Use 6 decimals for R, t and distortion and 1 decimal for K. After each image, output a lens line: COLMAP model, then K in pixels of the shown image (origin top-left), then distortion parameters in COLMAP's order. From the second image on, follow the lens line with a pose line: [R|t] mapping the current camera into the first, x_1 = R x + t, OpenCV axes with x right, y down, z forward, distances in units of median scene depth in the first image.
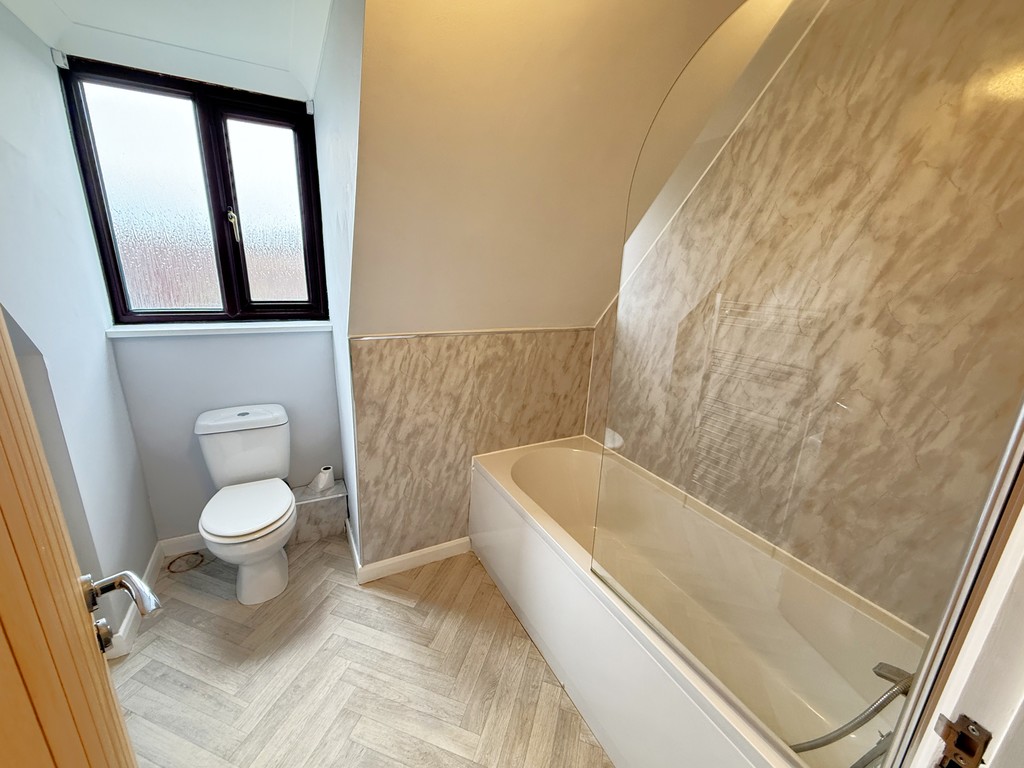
lens RADIAL K [[413.9, 0, 504.3], [0, 413.9, 382.5], [0, 0, 1]] dist [0.002764, -0.000552]
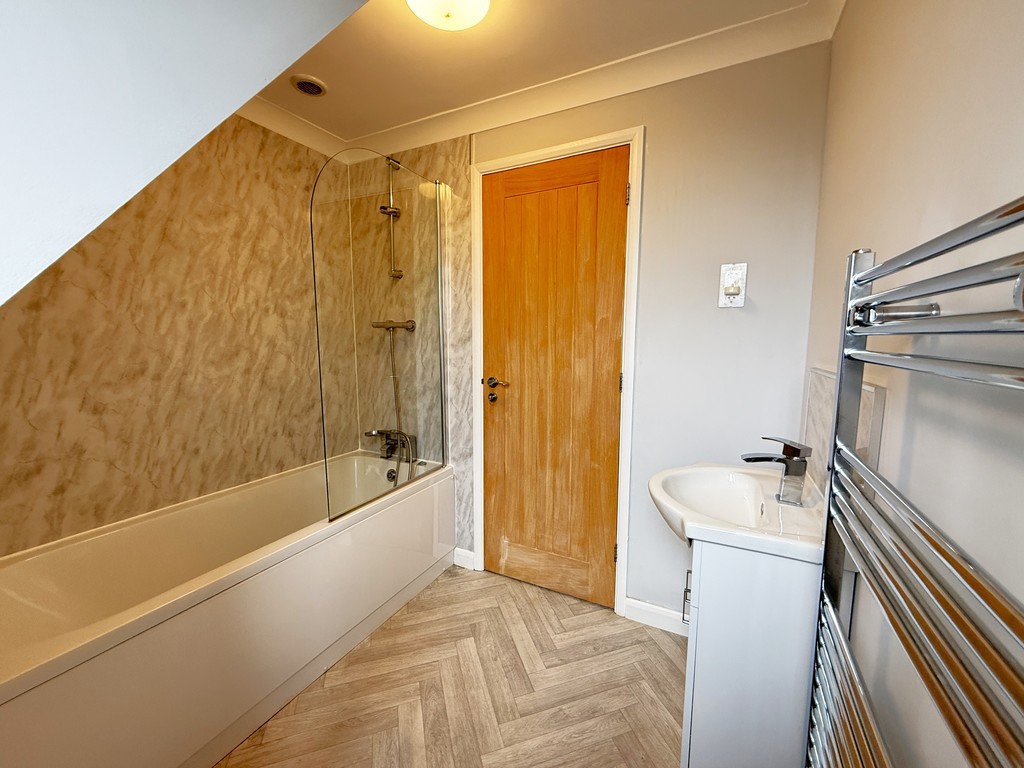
lens RADIAL K [[413.9, 0, 511.1], [0, 413.9, 382.8], [0, 0, 1]] dist [0.002764, -0.000552]
pose [[-0.567700, -0.114979, 0.815167, -0.980091], [0.213752, 0.935651, 0.280834, -0.121632], [-0.795001, 0.333673, -0.506592, 1.058005]]
